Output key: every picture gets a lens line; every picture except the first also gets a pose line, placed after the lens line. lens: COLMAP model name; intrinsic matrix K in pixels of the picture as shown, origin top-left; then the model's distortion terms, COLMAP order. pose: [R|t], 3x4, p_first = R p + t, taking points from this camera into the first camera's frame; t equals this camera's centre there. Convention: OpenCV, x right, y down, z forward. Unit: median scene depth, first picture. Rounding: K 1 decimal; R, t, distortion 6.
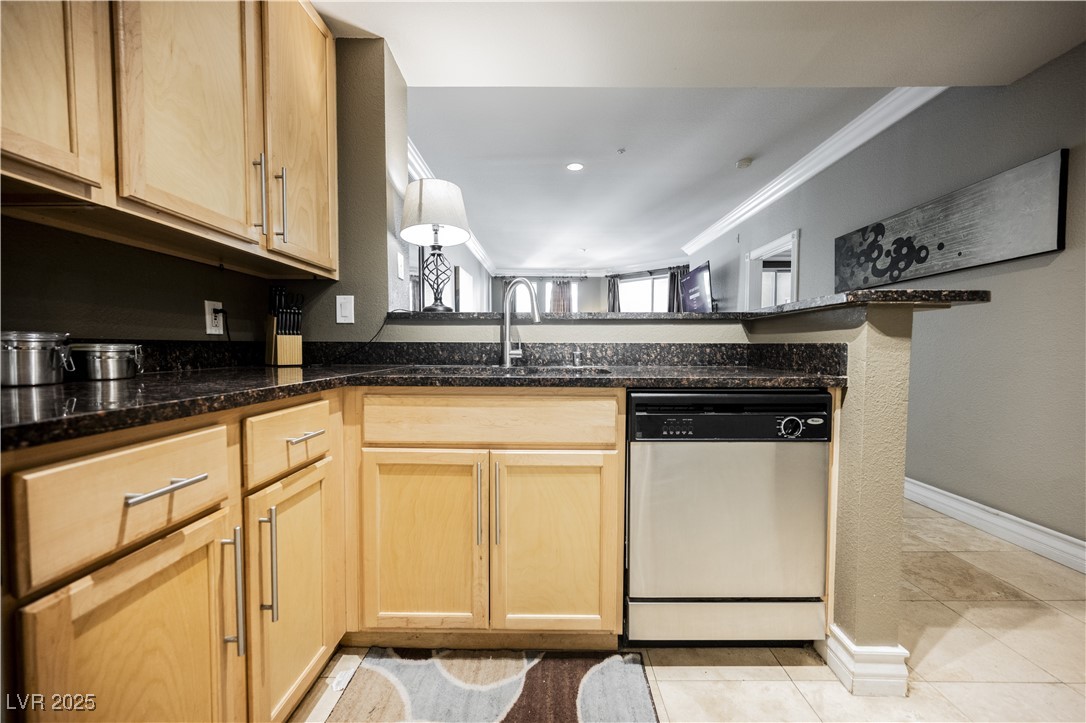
lens RADIAL K [[423.9, 0, 543.9], [0, 423.9, 362.0], [0, 0, 1]] dist [-0.003057, 0.000055]
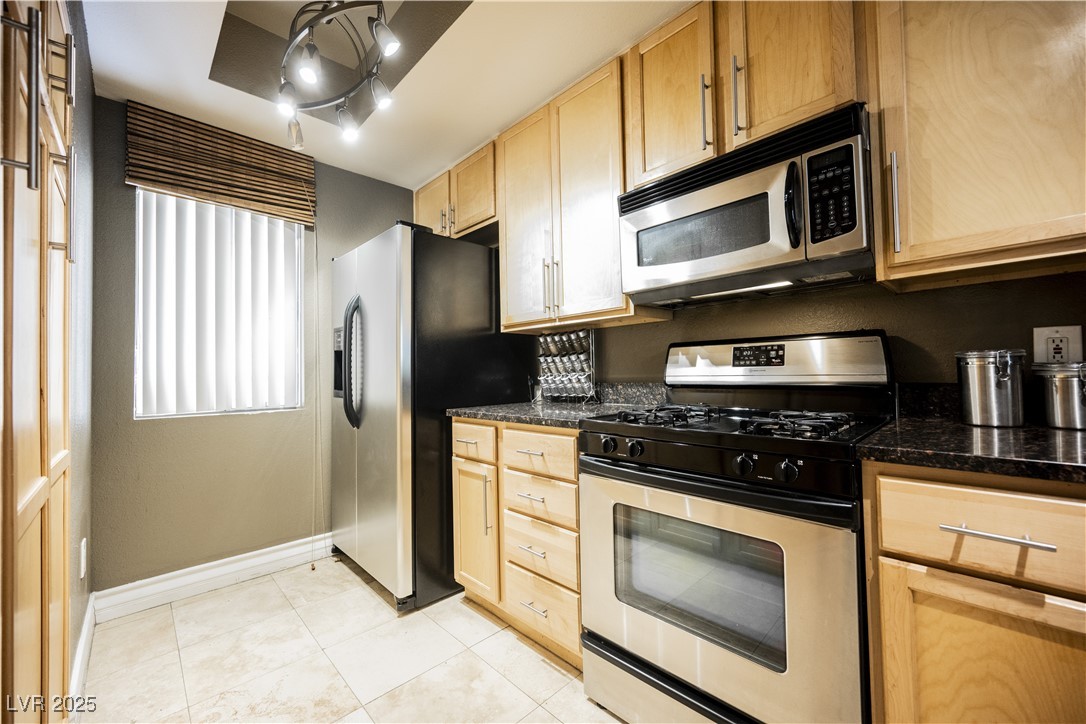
lens RADIAL K [[423.9, 0, 541.9], [0, 423.9, 361.7], [0, 0, 1]] dist [-0.003057, 0.000055]
pose [[-0.720209, -0.004516, -0.693743, 0.271457], [-0.003074, 0.999990, -0.003319, -0.055108], [0.693751, -0.000258, -0.720215, 0.372093]]
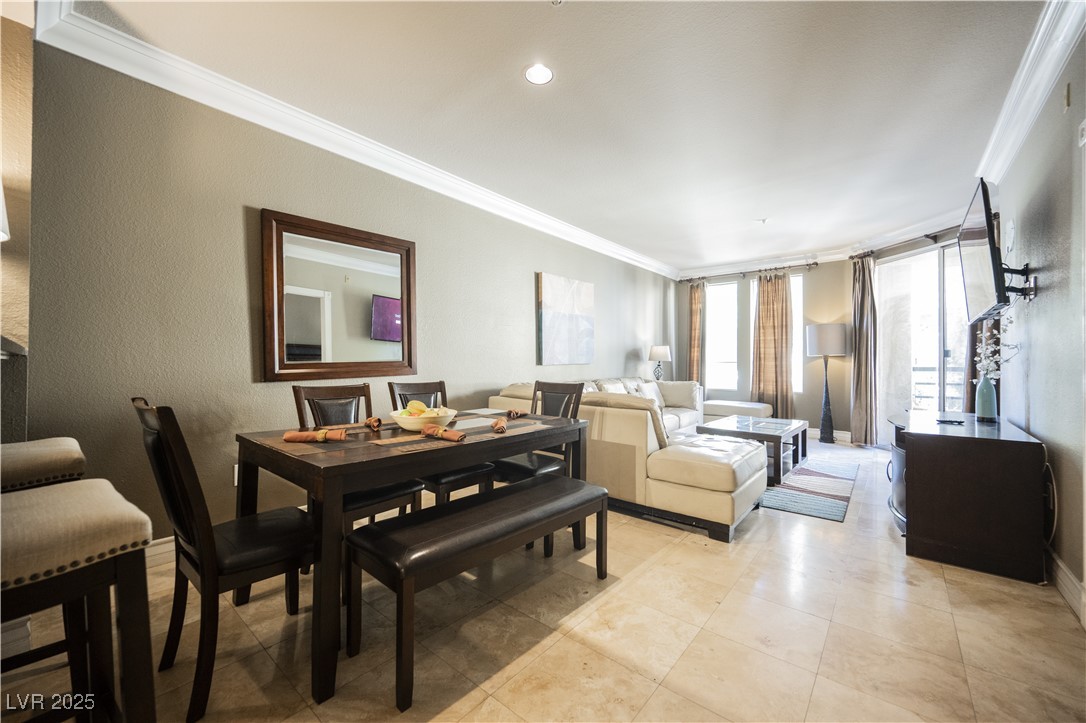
lens RADIAL K [[423.9, 0, 546.7], [0, 423.9, 363.7], [0, 0, 1]] dist [-0.003057, 0.000055]
pose [[0.769181, 0.001792, -0.639028, 0.980918], [-0.023307, 0.999409, -0.025251, -0.108039], [0.638605, 0.034316, 0.768769, 1.228500]]
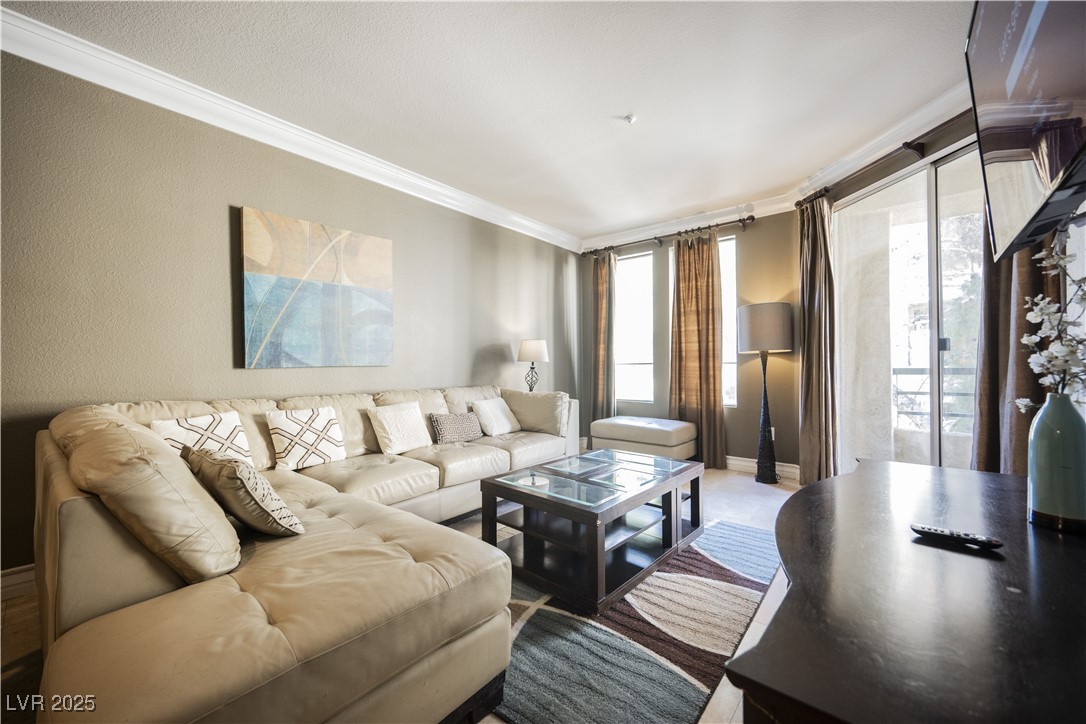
lens RADIAL K [[423.9, 0, 545.7], [0, 423.9, 366.8], [0, 0, 1]] dist [-0.003057, 0.000055]
pose [[0.770230, -0.005043, -0.637746, 1.073541], [-0.017415, 0.999430, -0.028935, -0.140940], [0.637528, 0.033393, 0.769703, 2.626456]]
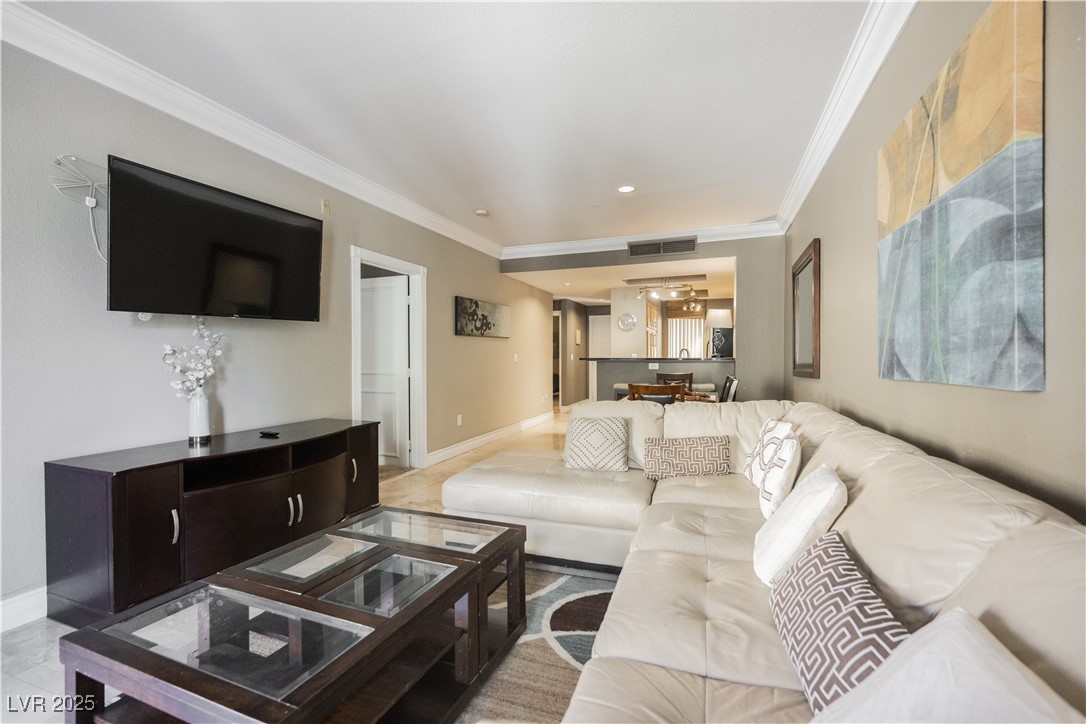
lens RADIAL K [[452.0, 0, 540.6], [0, 452.0, 357.9], [0, 0, 1]] dist [-0.029935, -0.000563]
pose [[-0.935745, -0.006421, 0.352618, -0.219572], [0.008604, 0.999121, 0.041027, -0.264850], [-0.352572, 0.041425, -0.934867, 4.378183]]
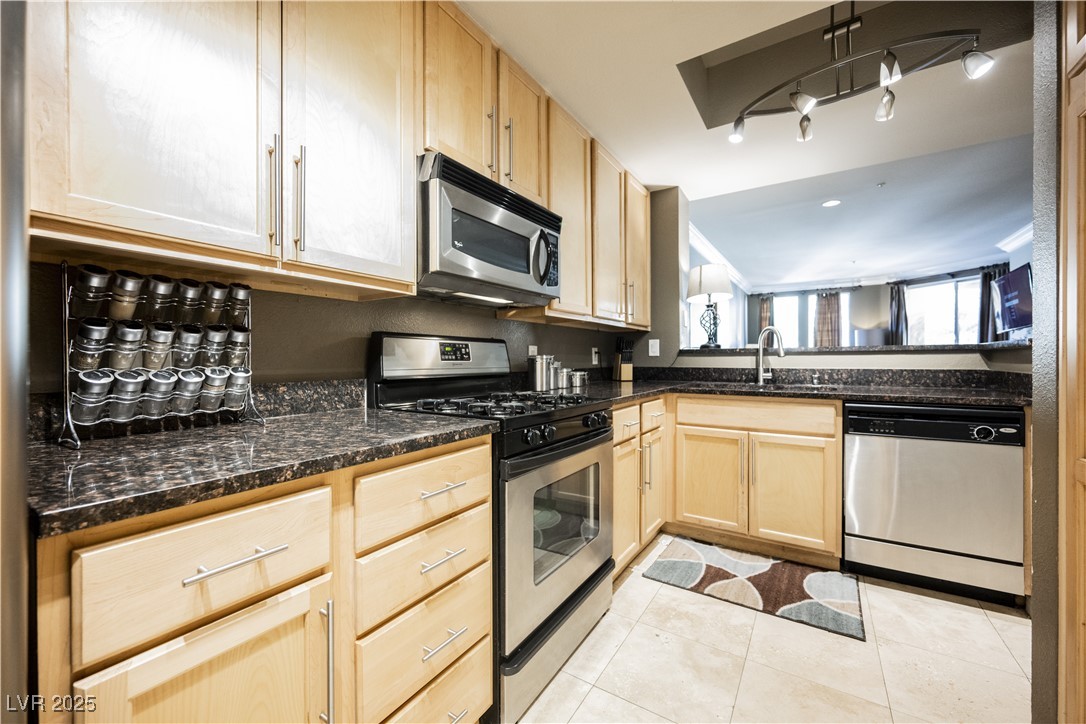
lens RADIAL K [[423.9, 0, 542.6], [0, 423.9, 362.7], [0, 0, 1]] dist [-0.003057, 0.000055]
pose [[0.840972, -0.002031, -0.541075, 0.080309], [-0.011852, 0.999684, -0.022174, -0.024045], [0.540948, 0.025061, 0.840682, -0.726322]]
